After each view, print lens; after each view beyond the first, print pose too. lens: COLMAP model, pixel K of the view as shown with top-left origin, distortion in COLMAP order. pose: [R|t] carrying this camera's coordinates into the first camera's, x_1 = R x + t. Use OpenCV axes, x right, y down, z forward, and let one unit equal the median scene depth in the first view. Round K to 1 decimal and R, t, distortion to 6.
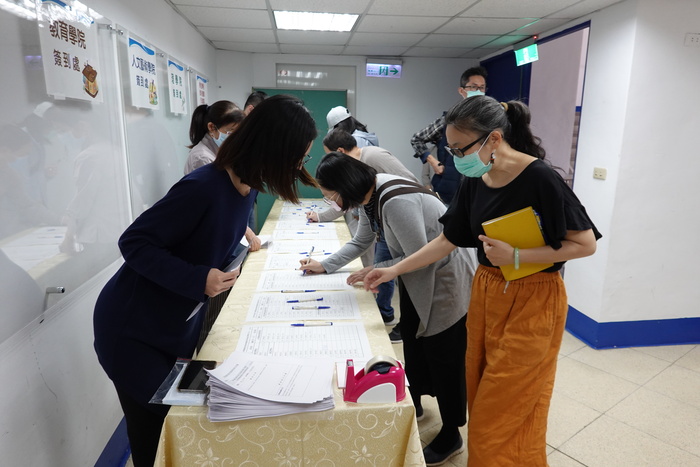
lens RADIAL K [[478.7, 0, 345.5], [0, 478.7, 231.6], [0, 0, 1]] dist [0.006187, -0.012746]
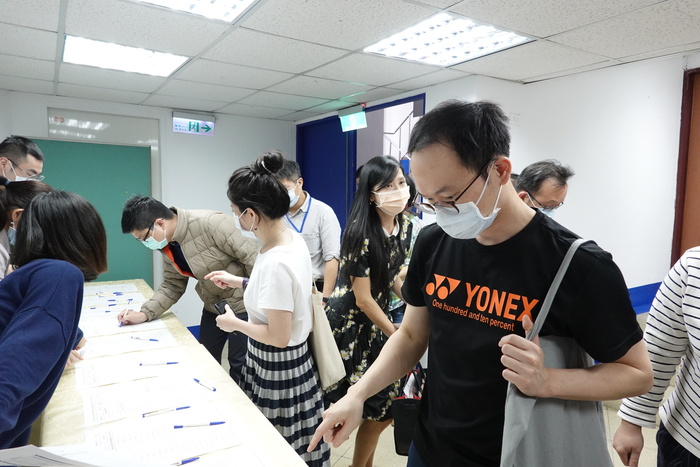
lens RADIAL K [[478.7, 0, 354.1], [0, 478.7, 235.4], [0, 0, 1]] dist [0.006187, -0.012746]
pose [[0.886431, -0.033422, 0.461653, -0.078811], [0.084519, 0.992308, -0.090447, -0.045340], [-0.455079, 0.119193, 0.882438, 0.151023]]
